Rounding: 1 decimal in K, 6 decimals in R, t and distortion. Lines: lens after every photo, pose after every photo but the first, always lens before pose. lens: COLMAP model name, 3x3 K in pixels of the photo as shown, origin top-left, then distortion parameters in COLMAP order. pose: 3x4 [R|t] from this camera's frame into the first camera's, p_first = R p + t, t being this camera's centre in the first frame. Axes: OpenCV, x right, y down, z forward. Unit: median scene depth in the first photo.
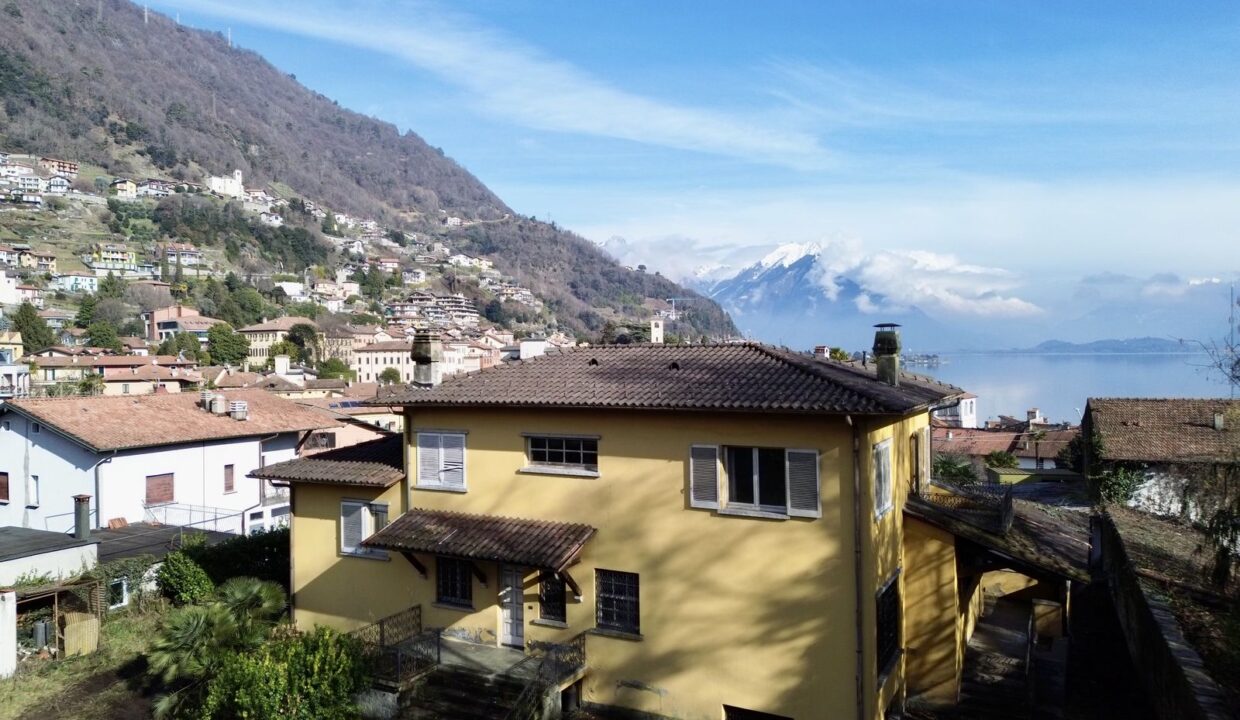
lens RADIAL K [[853.1, 0, 620.0], [0, 853.1, 360.0], [0, 0, 1]] dist [0.080711, -0.076011]
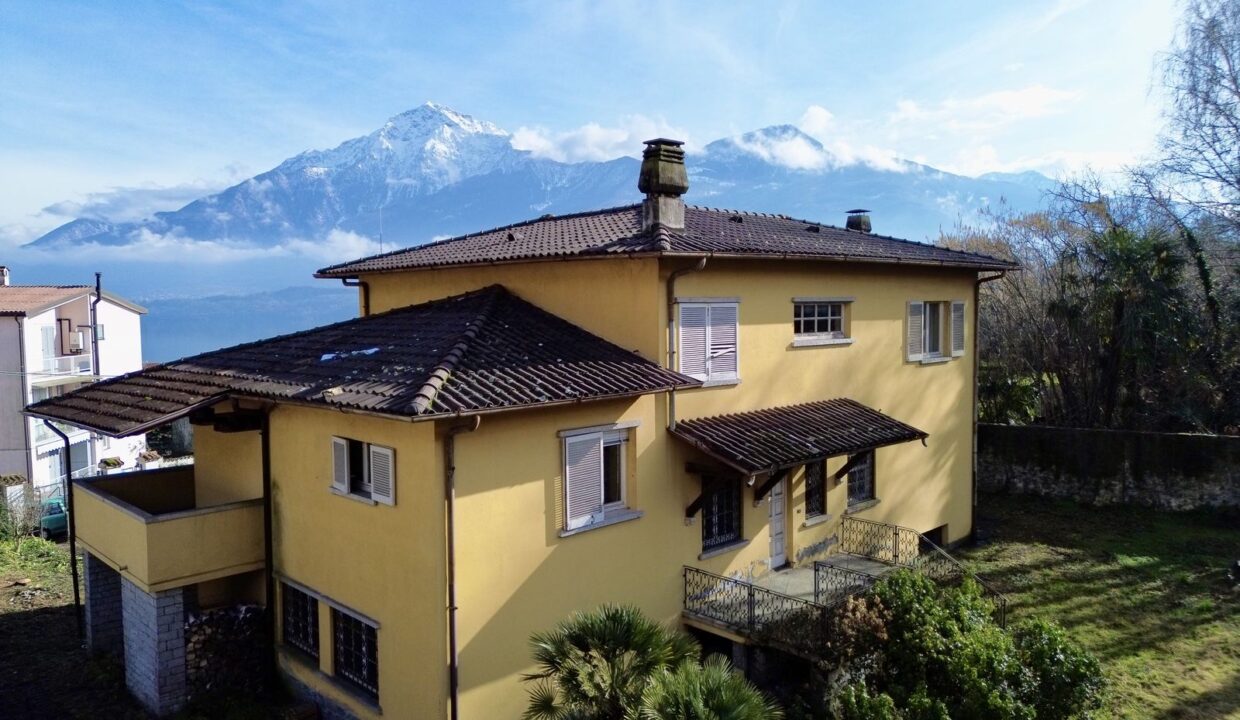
lens RADIAL K [[853.1, 0, 620.0], [0, 853.1, 360.0], [0, 0, 1]] dist [0.080711, -0.076011]
pose [[0.304377, -0.054323, 0.951002, -0.925643], [0.005463, 0.998456, 0.055285, 0.097062], [-0.952536, -0.011632, 0.304203, 0.912563]]
